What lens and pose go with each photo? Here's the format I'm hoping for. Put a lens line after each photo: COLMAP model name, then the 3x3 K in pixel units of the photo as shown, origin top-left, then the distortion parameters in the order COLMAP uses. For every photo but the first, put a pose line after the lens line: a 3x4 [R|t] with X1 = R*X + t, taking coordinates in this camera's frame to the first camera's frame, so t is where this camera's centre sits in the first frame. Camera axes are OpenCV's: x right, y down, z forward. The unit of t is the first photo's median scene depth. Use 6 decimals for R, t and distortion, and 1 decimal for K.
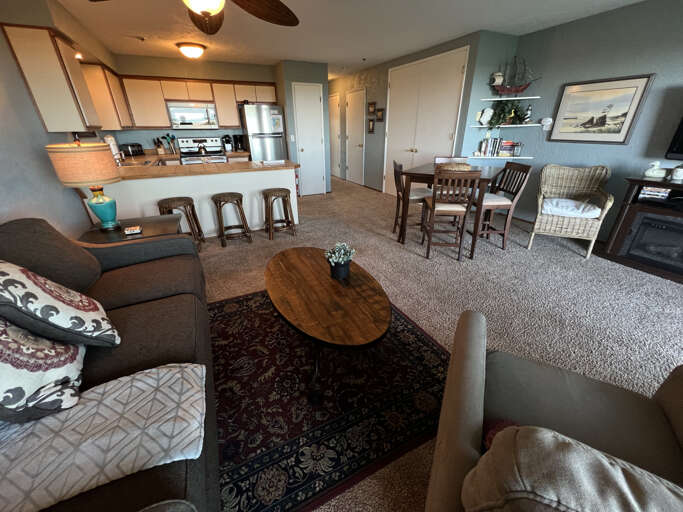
lens RADIAL K [[274.6, 0, 343.0], [0, 274.6, 255.2], [0, 0, 1]] dist [-0.007021, 0.001135]
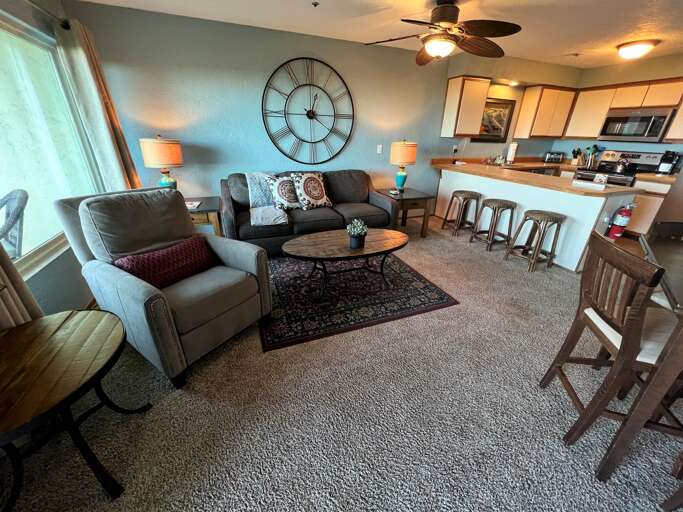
lens RADIAL K [[274.6, 0, 343.2], [0, 274.6, 255.8], [0, 0, 1]] dist [-0.007021, 0.001135]
pose [[-0.083776, 0.417974, -0.904588, 0.705046], [-0.442781, 0.797626, 0.409559, -0.235149], [0.892708, 0.434845, 0.118249, 0.468857]]
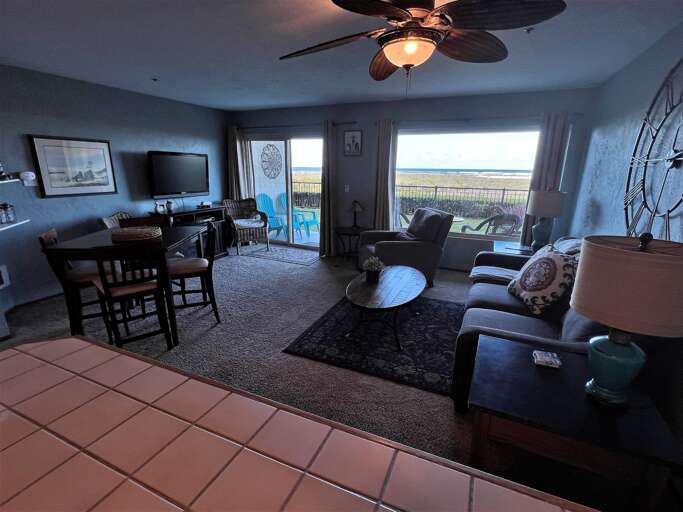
lens RADIAL K [[320.3, 0, 341.3], [0, 320.3, 257.2], [0, 0, 1]] dist [-0.002742, -0.000155]
pose [[-0.642318, -0.199787, 0.739941, -0.649909], [0.325172, 0.803197, 0.499137, -0.528256], [-0.694039, 0.561213, -0.450943, 1.041697]]
